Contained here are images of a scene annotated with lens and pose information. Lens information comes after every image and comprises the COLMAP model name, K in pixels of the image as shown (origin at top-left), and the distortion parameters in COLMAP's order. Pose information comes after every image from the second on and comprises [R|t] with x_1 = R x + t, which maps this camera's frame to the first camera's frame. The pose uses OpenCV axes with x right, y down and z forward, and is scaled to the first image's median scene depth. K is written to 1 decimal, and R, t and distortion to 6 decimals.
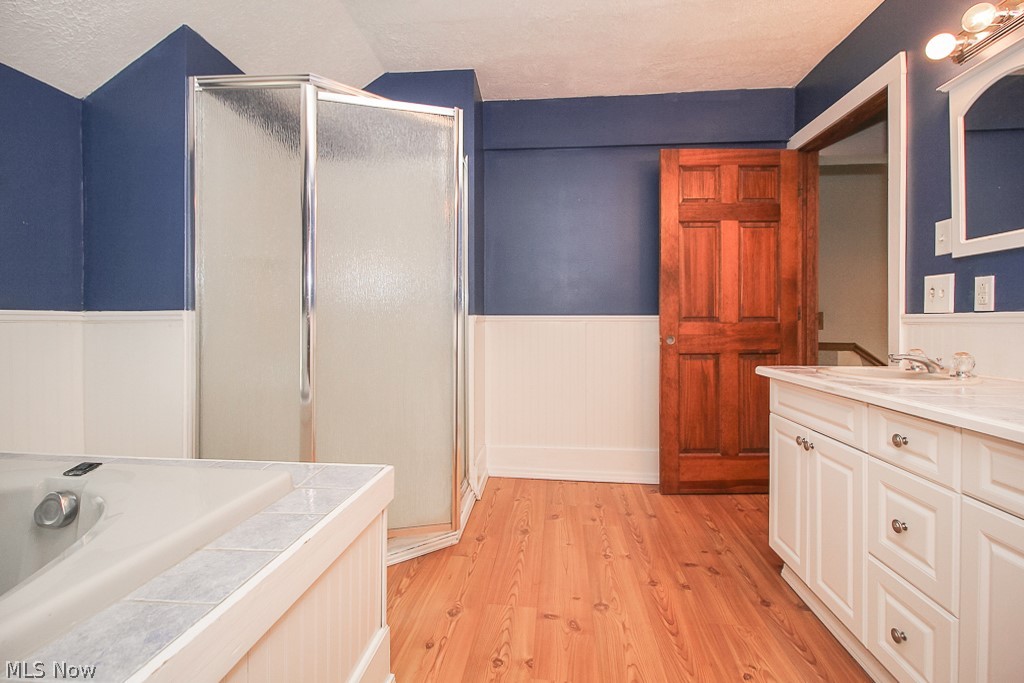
lens RADIAL K [[476.2, 0, 512.6], [0, 476.2, 335.8], [0, 0, 1]] dist [0.016303, -0.013181]
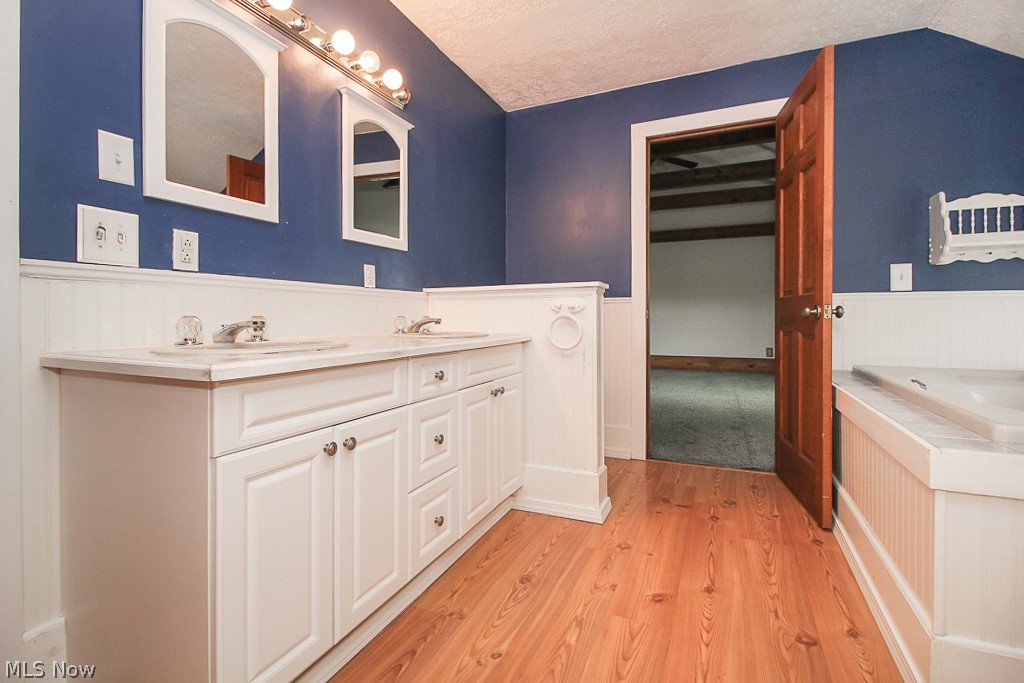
lens RADIAL K [[476.6, 0, 504.7], [0, 476.6, 317.5], [0, 0, 1]] dist [0.015529, -0.012456]
pose [[-0.942082, 0.000653, 0.335381, 0.139363], [0.010667, 0.999551, 0.028018, 0.016284], [-0.335212, 0.029973, -0.941666, 1.632733]]
